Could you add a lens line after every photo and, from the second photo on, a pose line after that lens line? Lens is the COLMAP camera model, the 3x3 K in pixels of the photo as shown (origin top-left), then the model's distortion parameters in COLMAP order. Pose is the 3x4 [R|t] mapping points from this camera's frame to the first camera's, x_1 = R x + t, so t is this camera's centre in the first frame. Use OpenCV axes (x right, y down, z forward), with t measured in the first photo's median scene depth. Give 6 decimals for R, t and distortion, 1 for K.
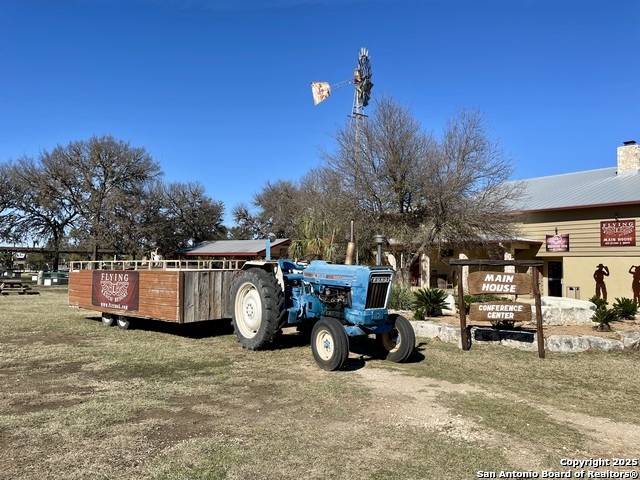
lens RADIAL K [[476.9, 0, 316.8], [0, 476.9, 242.4], [0, 0, 1]] dist [0.059614, -0.087739]
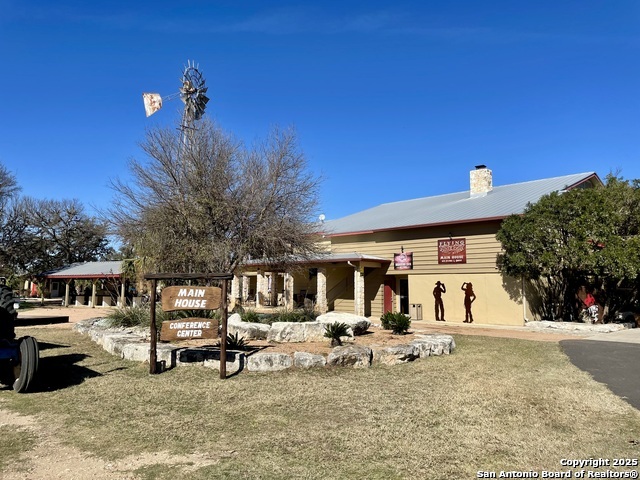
lens RADIAL K [[476.9, 0, 316.8], [0, 476.9, 242.4], [0, 0, 1]] dist [0.059614, -0.087739]
pose [[0.989678, 0.001075, 0.143307, 0.188100], [0.005699, 0.998886, -0.046852, 0.008580], [-0.143197, 0.047185, 0.988569, 0.019648]]
